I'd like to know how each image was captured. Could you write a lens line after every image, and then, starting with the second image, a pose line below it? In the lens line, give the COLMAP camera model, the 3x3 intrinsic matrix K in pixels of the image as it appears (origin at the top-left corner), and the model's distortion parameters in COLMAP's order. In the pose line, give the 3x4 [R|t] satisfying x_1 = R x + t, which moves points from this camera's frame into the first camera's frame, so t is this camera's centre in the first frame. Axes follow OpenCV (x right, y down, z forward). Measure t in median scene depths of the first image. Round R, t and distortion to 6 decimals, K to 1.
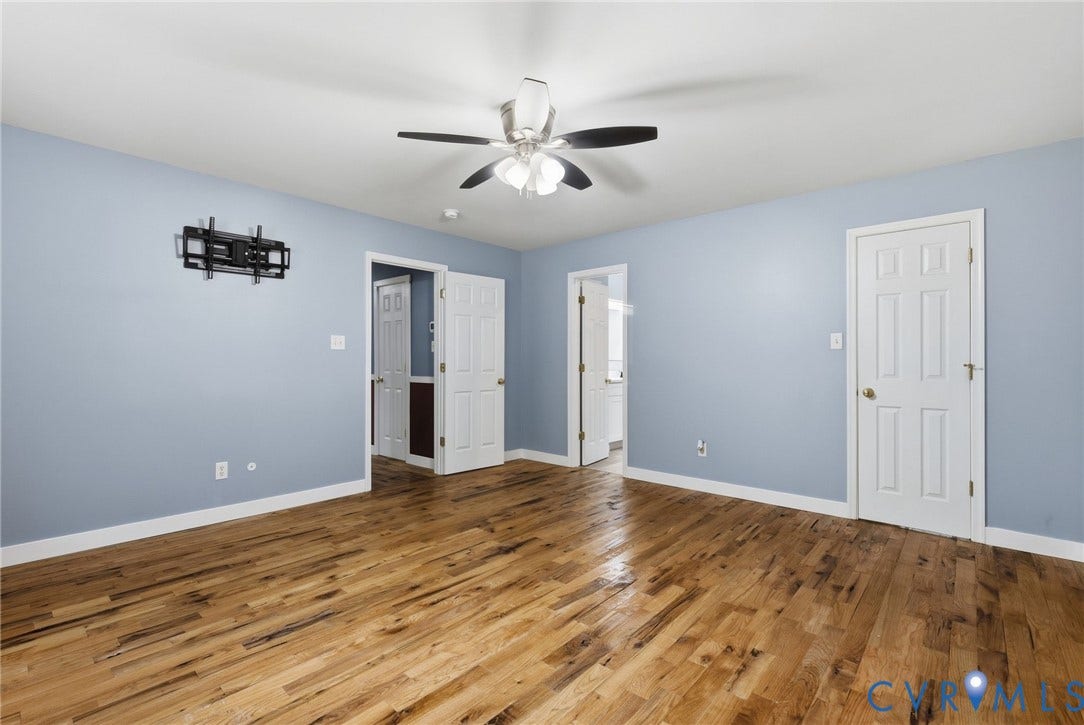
lens RADIAL K [[492.1, 0, 540.3], [0, 492.1, 363.1], [0, 0, 1]] dist [0.012784, -0.000040]
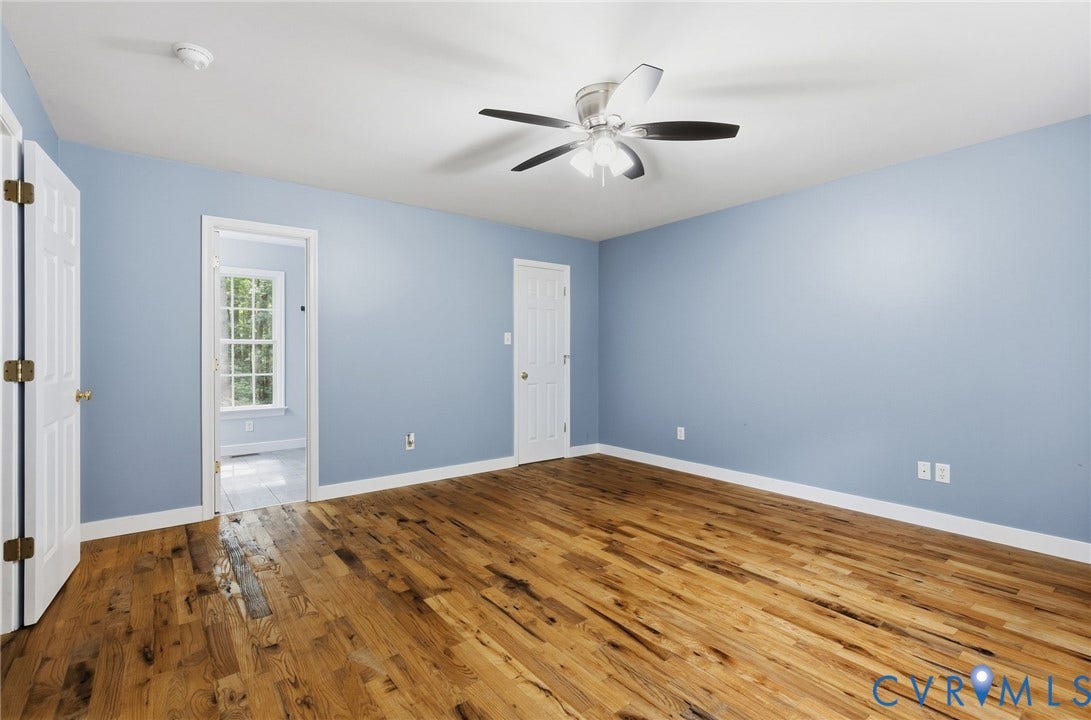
lens RADIAL K [[492.6, 0, 543.1], [0, 492.6, 354.2], [0, 0, 1]] dist [0.013628, 0.000077]
pose [[0.185713, -0.002355, 0.982601, -1.009655], [0.004233, 0.999990, 0.001597, -0.004892], [-0.982595, 0.003863, 0.185721, 0.937996]]
